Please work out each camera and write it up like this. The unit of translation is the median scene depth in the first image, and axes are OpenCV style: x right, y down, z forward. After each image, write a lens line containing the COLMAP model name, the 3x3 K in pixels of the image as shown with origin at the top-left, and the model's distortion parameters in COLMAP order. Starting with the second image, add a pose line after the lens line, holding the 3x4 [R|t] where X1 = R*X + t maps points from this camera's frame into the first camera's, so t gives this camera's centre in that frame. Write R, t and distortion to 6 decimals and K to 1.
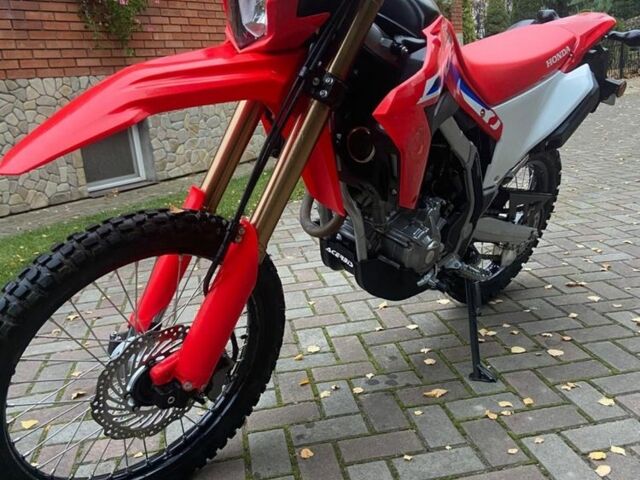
lens RADIAL K [[631.2, 0, 328.7], [0, 631.2, 242.1], [0, 0, 1]] dist [0.147383, -0.164952]
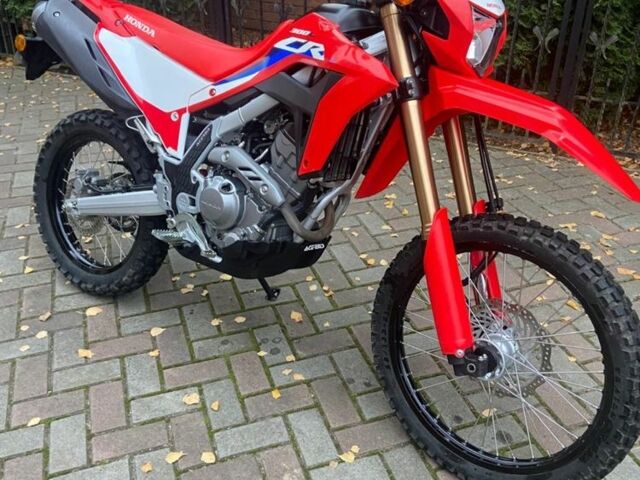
lens RADIAL K [[631.2, 0, 328.7], [0, 631.2, 242.1], [0, 0, 1]] dist [0.147383, -0.164952]
pose [[-0.152992, -0.433626, 0.888010, -0.852421], [0.262656, 0.848426, 0.459549, -0.429876], [-0.952683, 0.303549, -0.015908, 0.867047]]
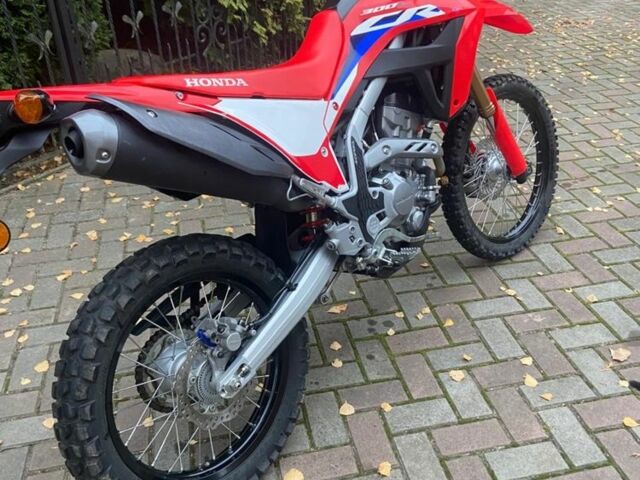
lens RADIAL K [[631.2, 0, 328.7], [0, 631.2, 242.1], [0, 0, 1]] dist [0.147383, -0.164952]
pose [[-0.994996, 0.097754, 0.020662, 0.138334], [0.083107, 0.694945, 0.714244, -0.720269], [0.055461, 0.712387, -0.699592, 1.694820]]
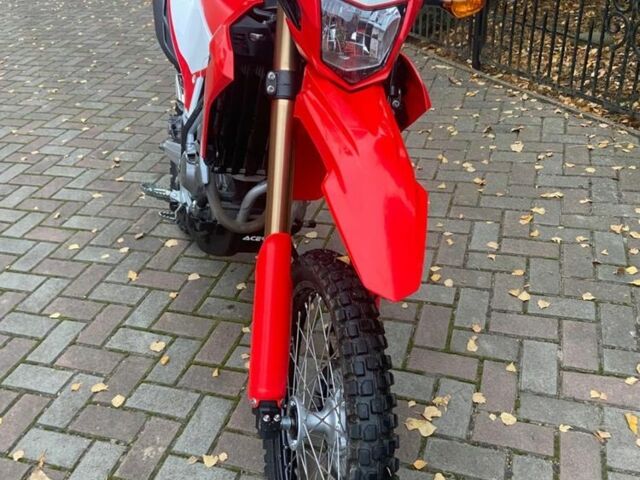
lens RADIAL K [[631.2, 0, 328.7], [0, 631.2, 242.1], [0, 0, 1]] dist [0.147383, -0.164952]
pose [[0.469887, -0.448084, 0.760544, -0.633960], [0.264329, 0.893474, 0.363091, -0.282442], [-0.842221, 0.030422, 0.538273, 0.303494]]
